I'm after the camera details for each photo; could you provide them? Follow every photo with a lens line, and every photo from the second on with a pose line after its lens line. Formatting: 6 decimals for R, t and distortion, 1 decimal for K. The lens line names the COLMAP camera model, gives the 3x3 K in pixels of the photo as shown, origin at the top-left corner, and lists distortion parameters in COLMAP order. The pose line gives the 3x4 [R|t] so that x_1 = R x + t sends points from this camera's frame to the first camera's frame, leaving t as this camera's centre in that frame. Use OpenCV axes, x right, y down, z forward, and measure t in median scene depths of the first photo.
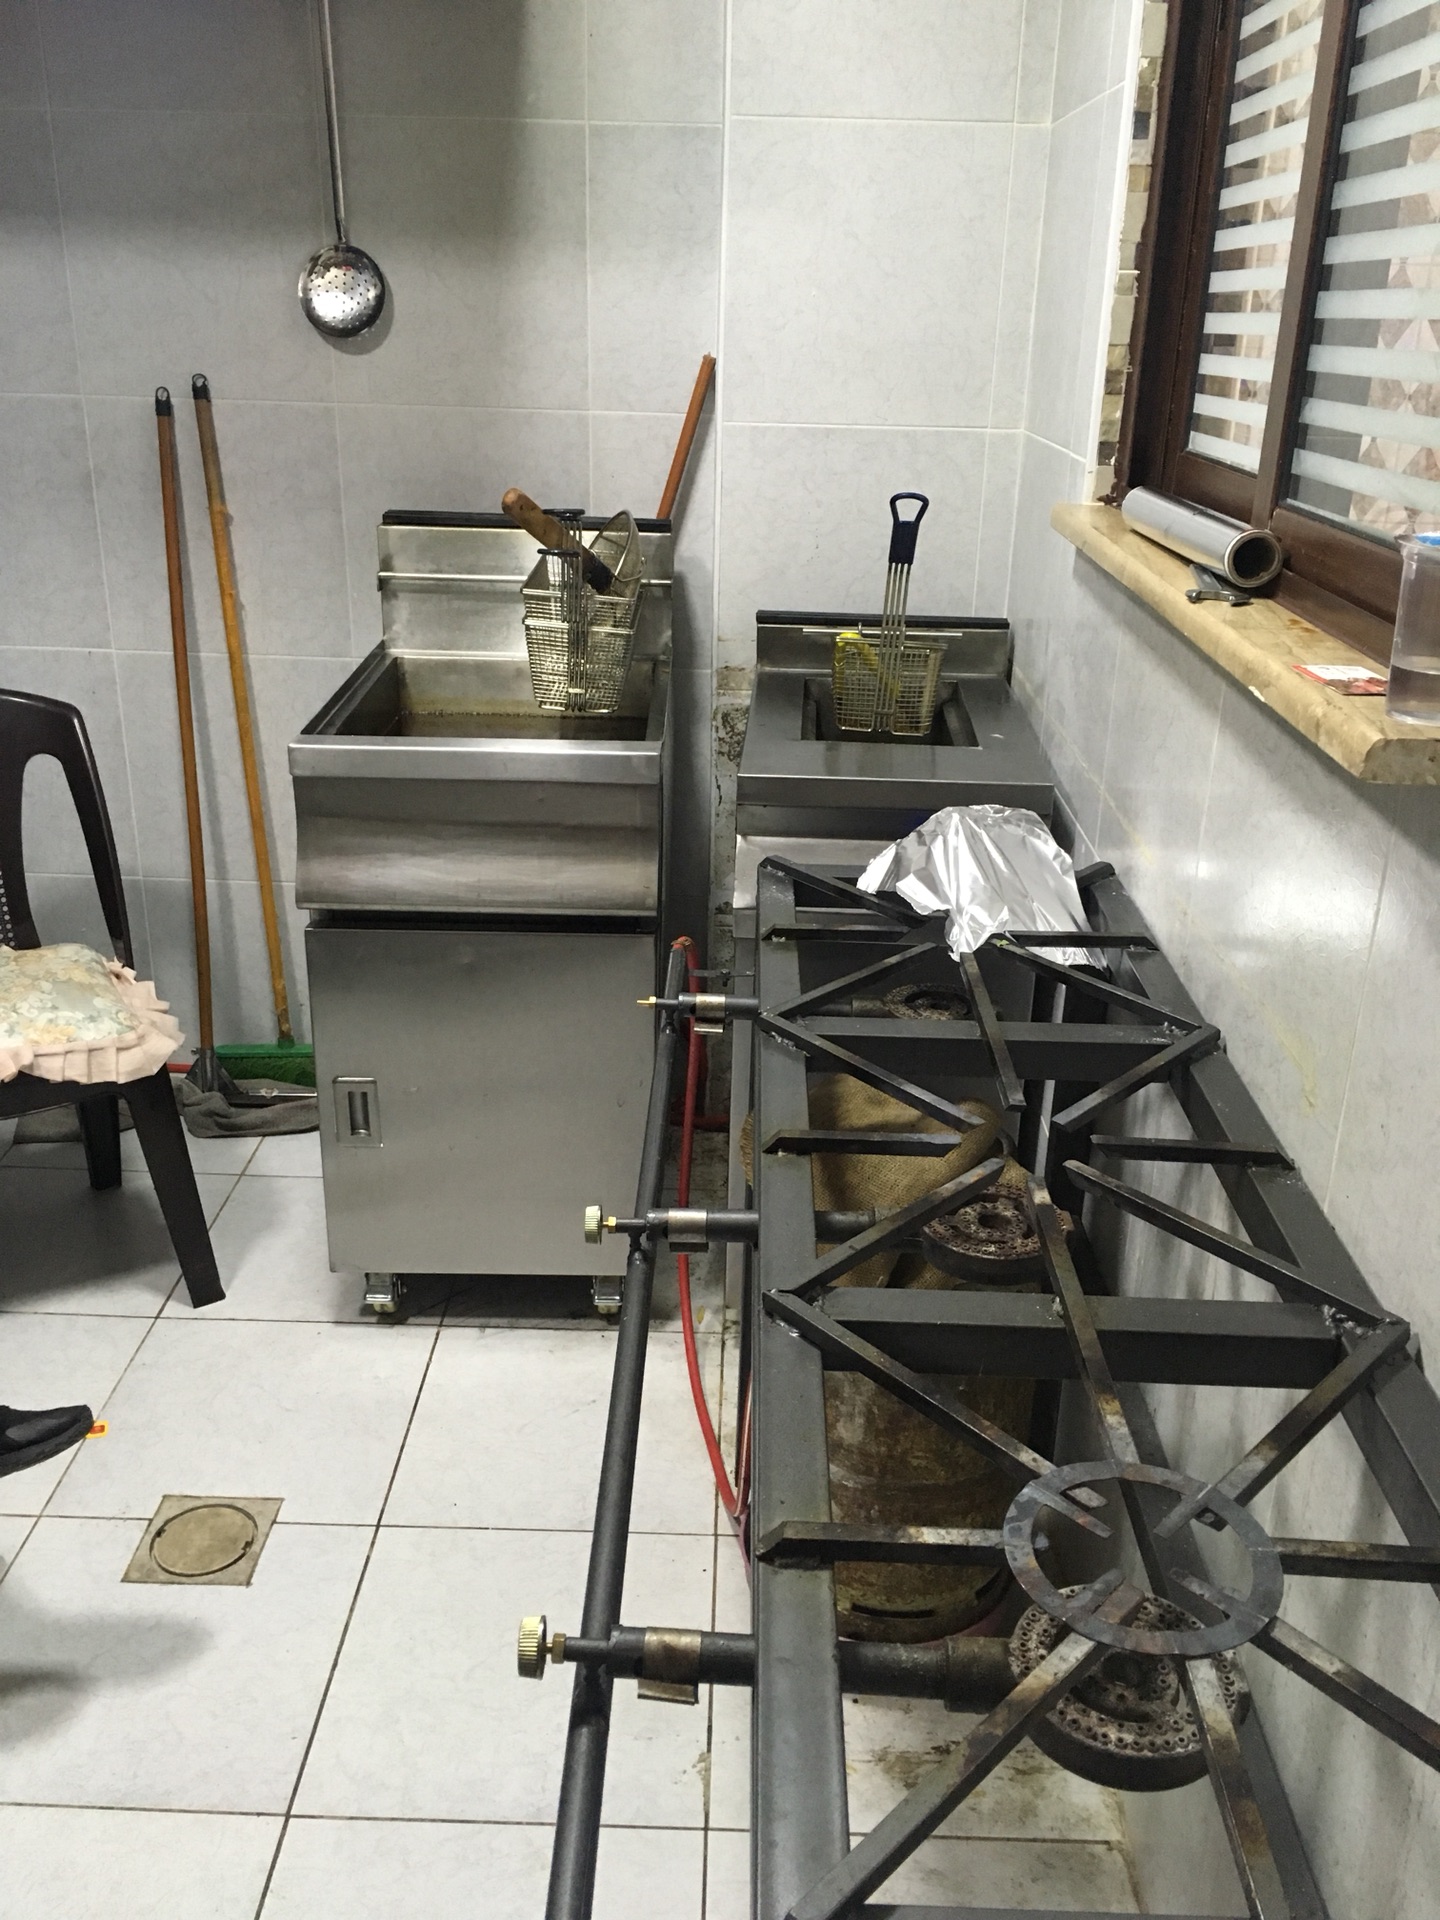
lens RADIAL K [[1645.5, 0, 734.9], [0, 1645.5, 962.4], [0, 0, 1]] dist [0.062163, -0.001552]
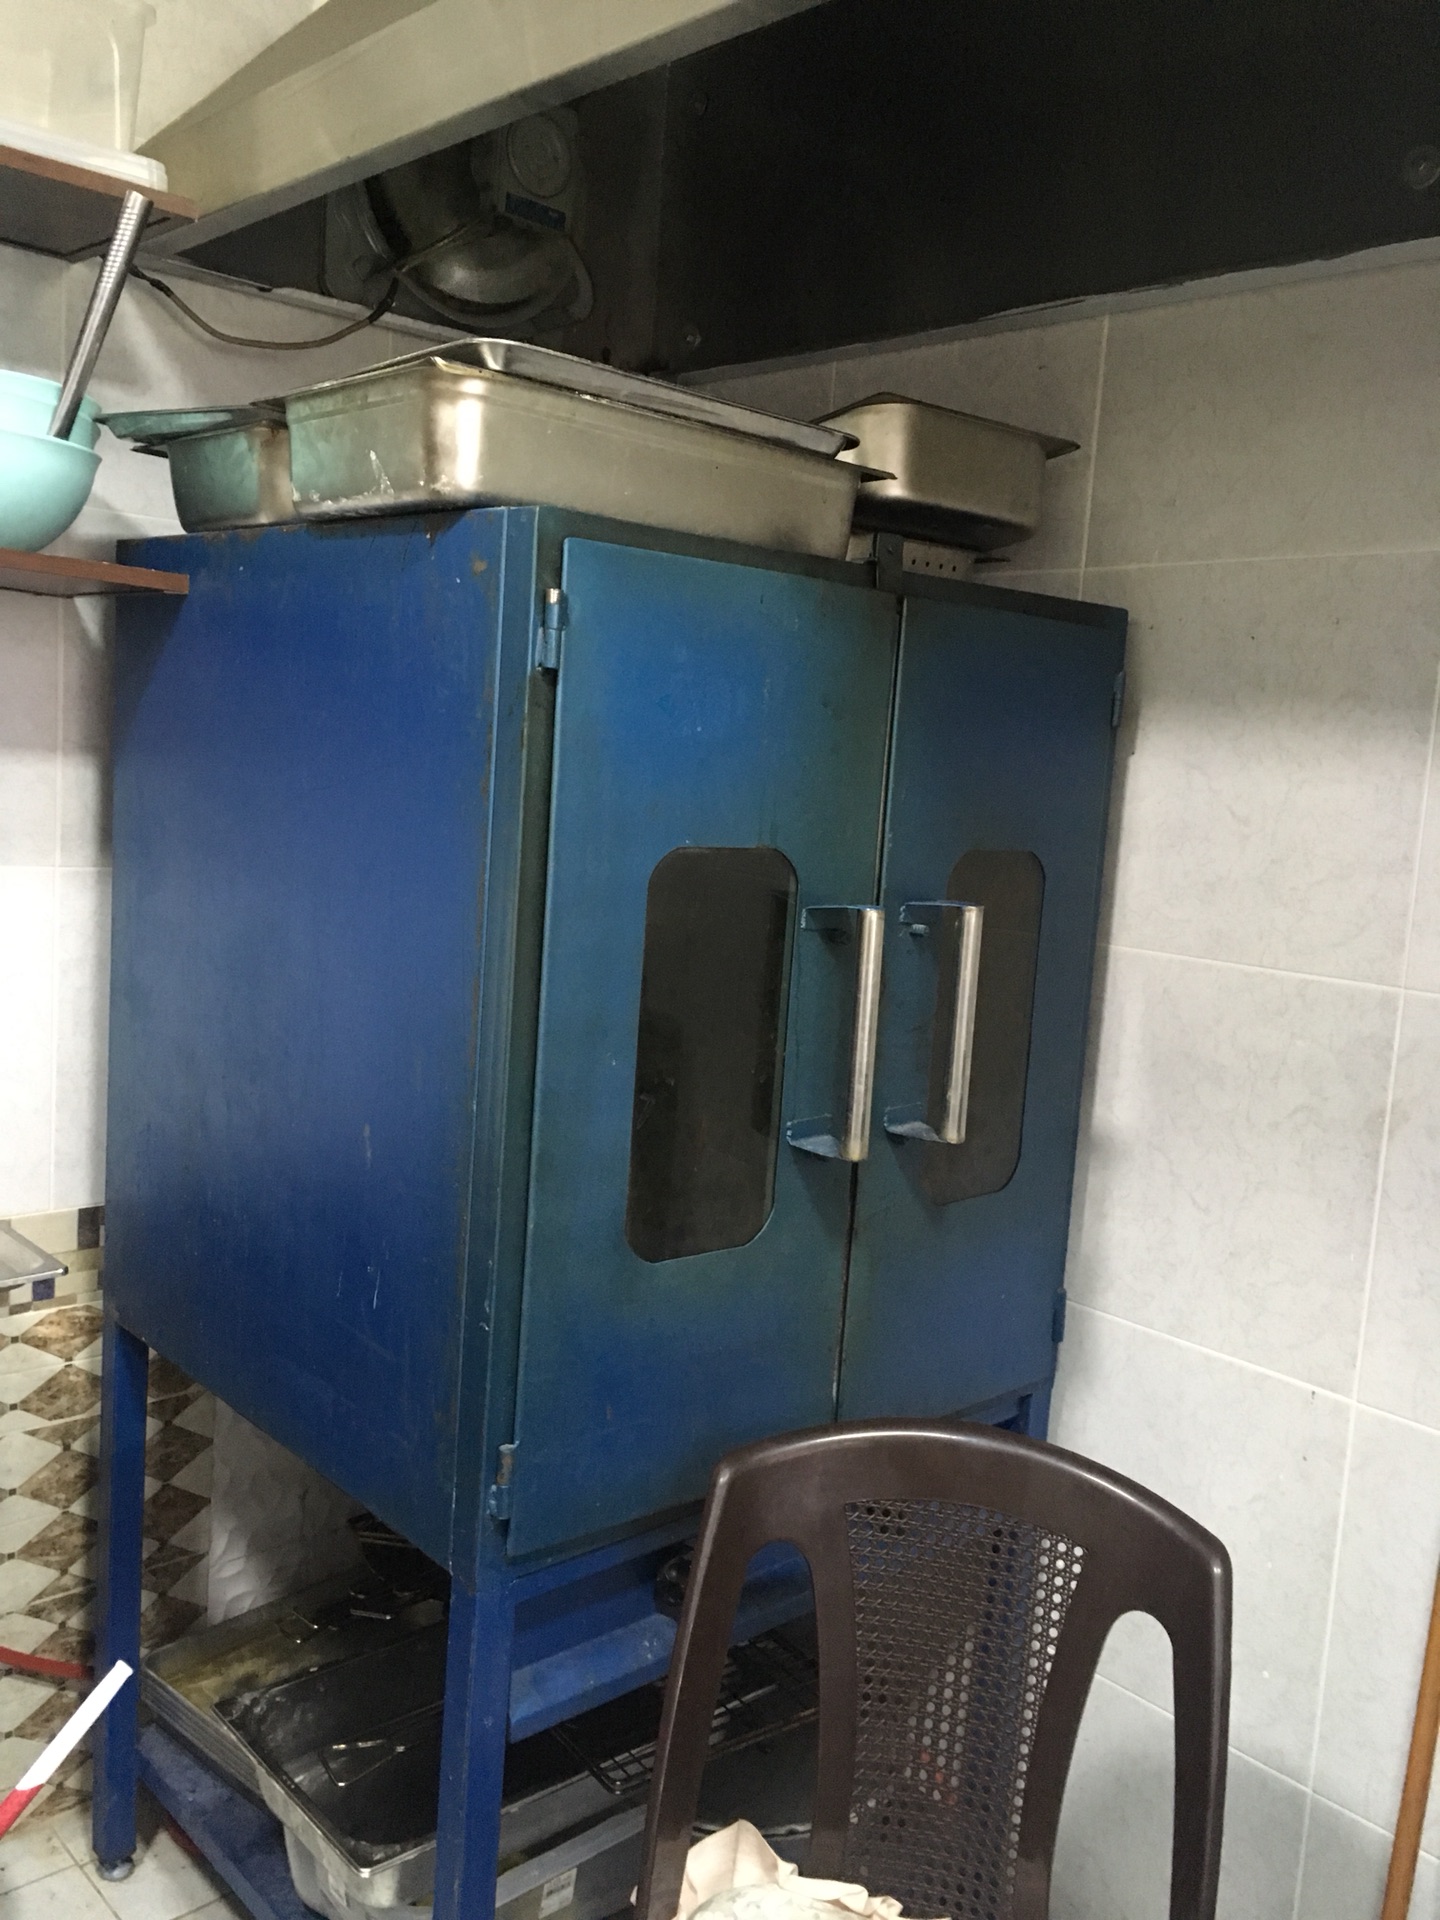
lens RADIAL K [[1645.5, 0, 734.9], [0, 1645.5, 962.4], [0, 0, 1]] dist [0.062163, -0.001552]
pose [[0.695070, 0.123042, -0.708335, -0.146651], [-0.314180, 0.938174, -0.145331, -0.192116], [0.646660, 0.323560, 0.690753, 0.454916]]
